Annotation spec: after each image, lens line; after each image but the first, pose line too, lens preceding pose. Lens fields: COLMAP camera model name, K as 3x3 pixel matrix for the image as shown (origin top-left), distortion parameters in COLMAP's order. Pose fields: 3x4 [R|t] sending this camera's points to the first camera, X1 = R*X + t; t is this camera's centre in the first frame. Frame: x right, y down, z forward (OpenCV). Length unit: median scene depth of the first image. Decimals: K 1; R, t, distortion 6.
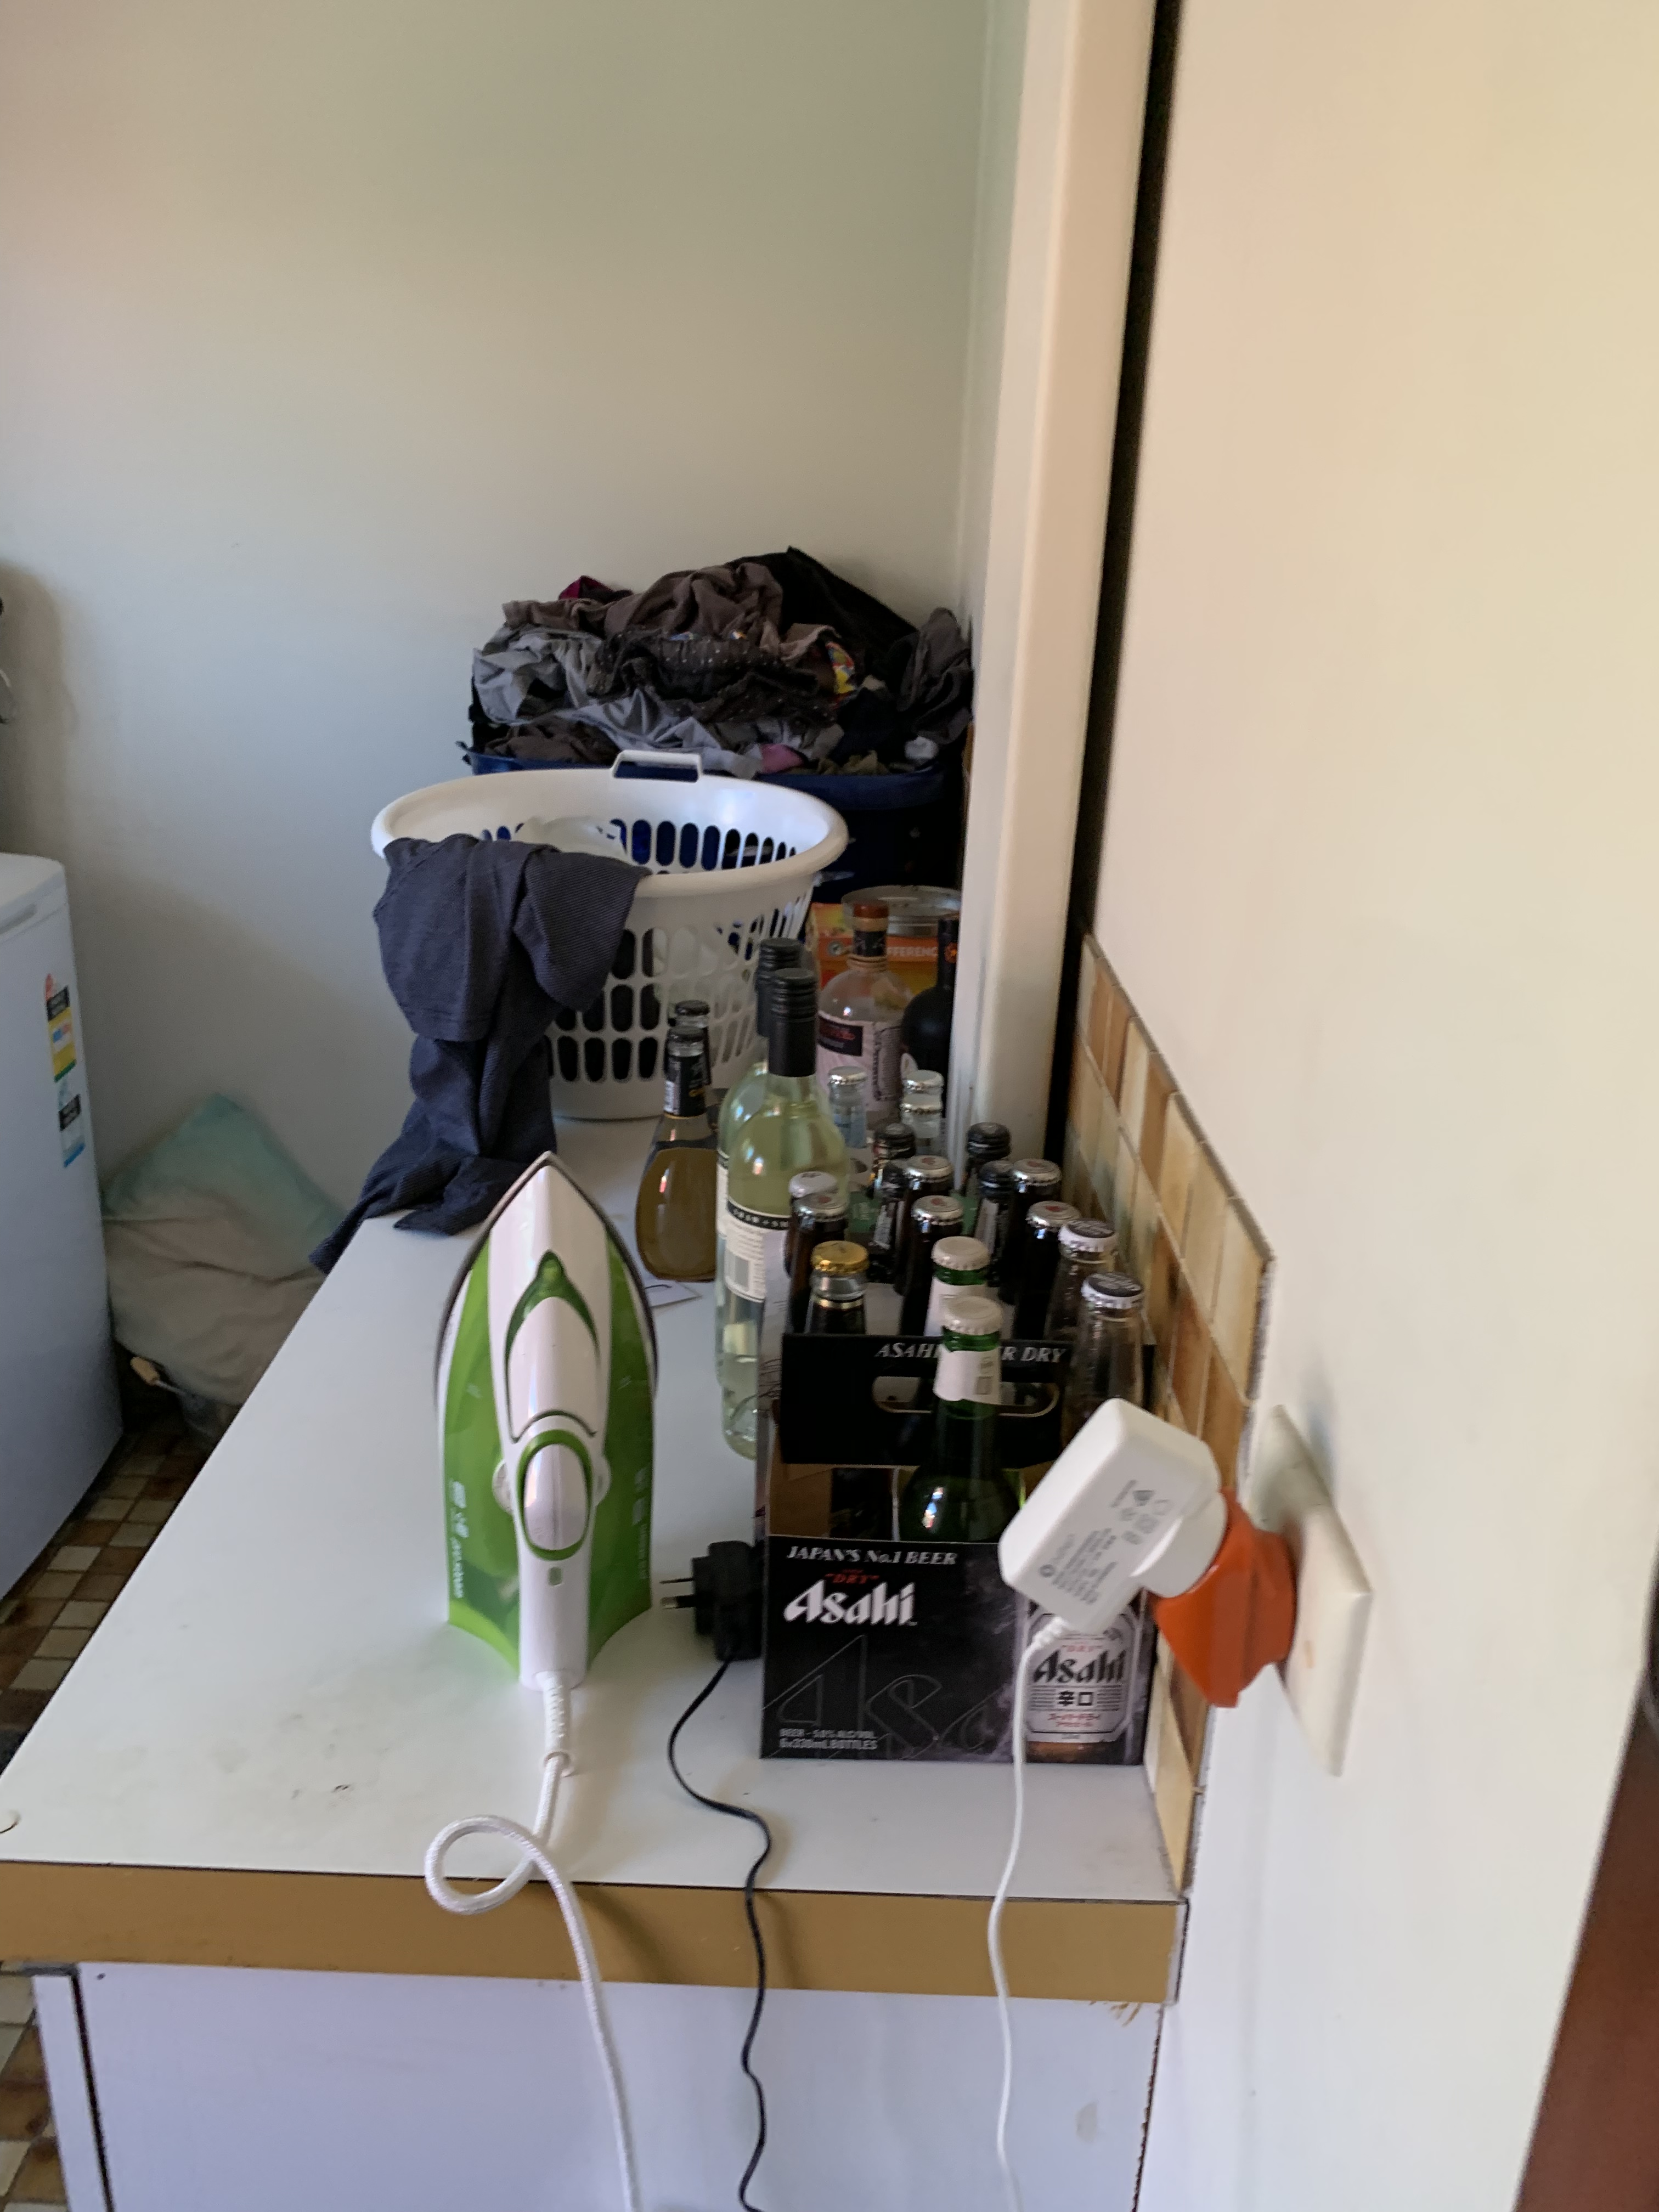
lens RADIAL K [[1704.6, 0, 825.2], [0, 1704.6, 1111.0], [0, 0, 1]] dist [-0.000109, -0.004987]
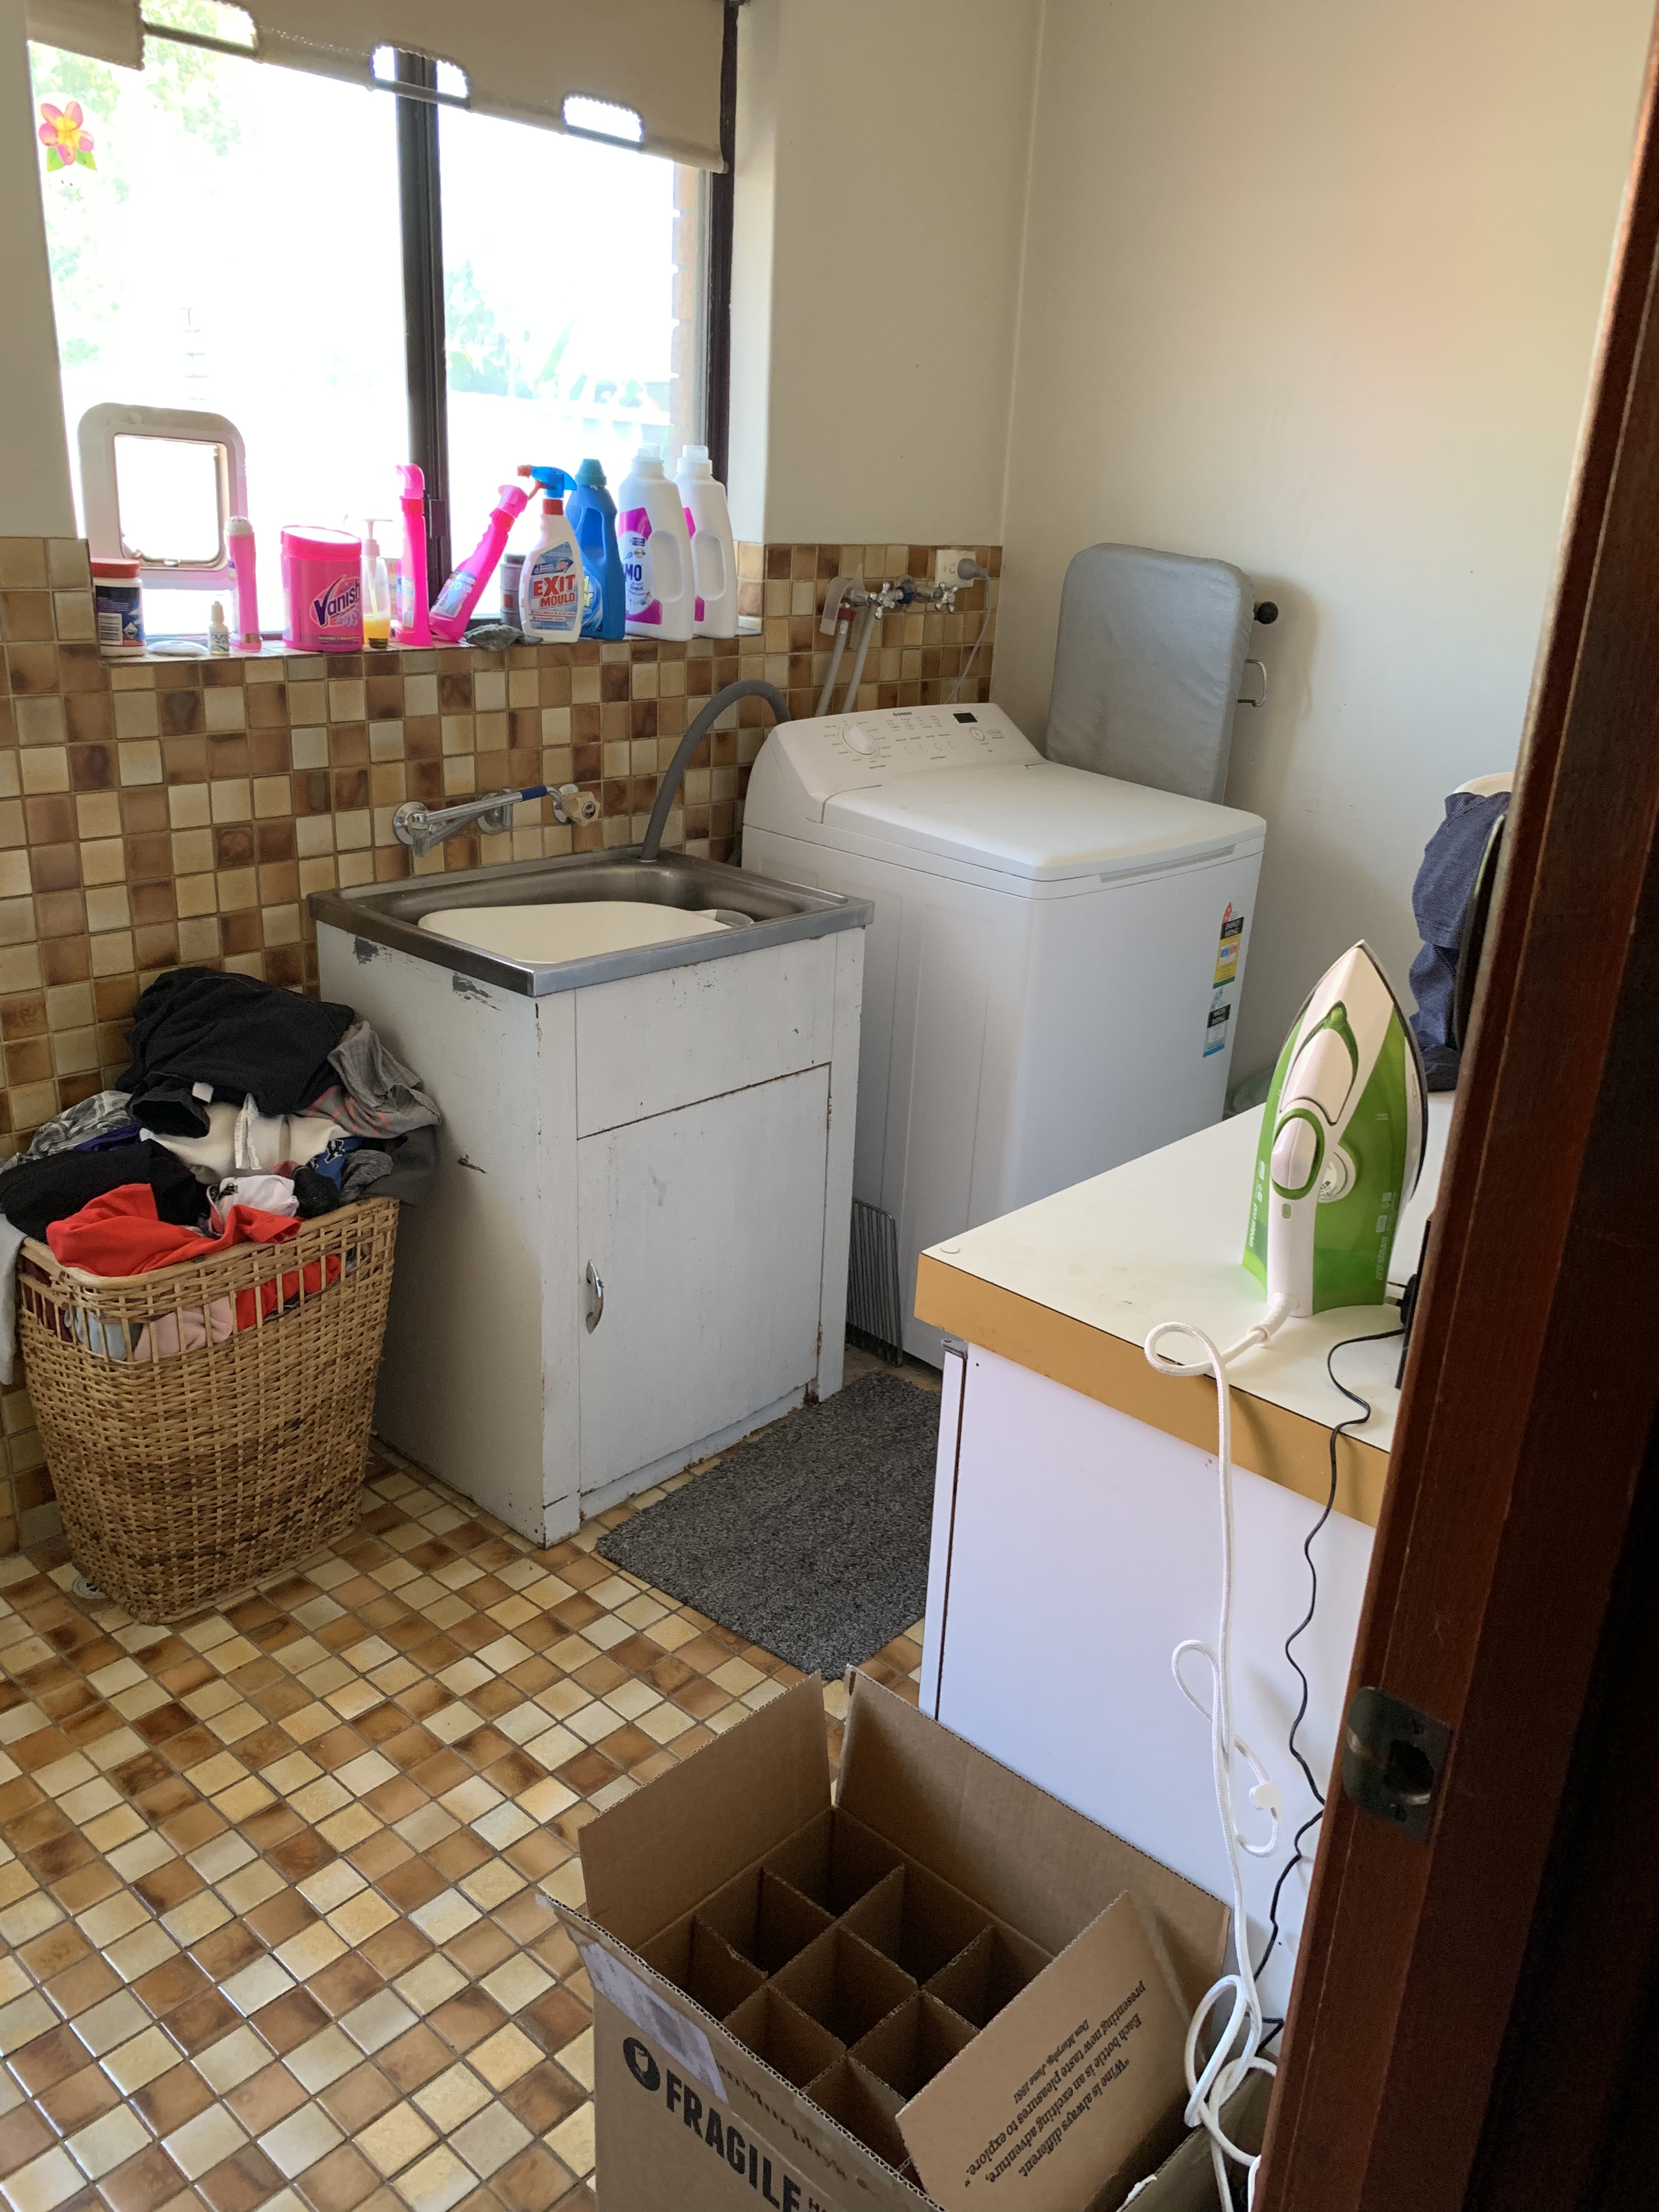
lens RADIAL K [[1704.6, 0, 830.1], [0, 1704.6, 1103.0], [0, 0, 1]] dist [-0.000109, -0.004987]
pose [[0.740926, 0.227862, -0.631750, 0.319965], [-0.247667, 0.967087, 0.058344, 0.131373], [0.624251, 0.113235, 0.772974, -0.286342]]
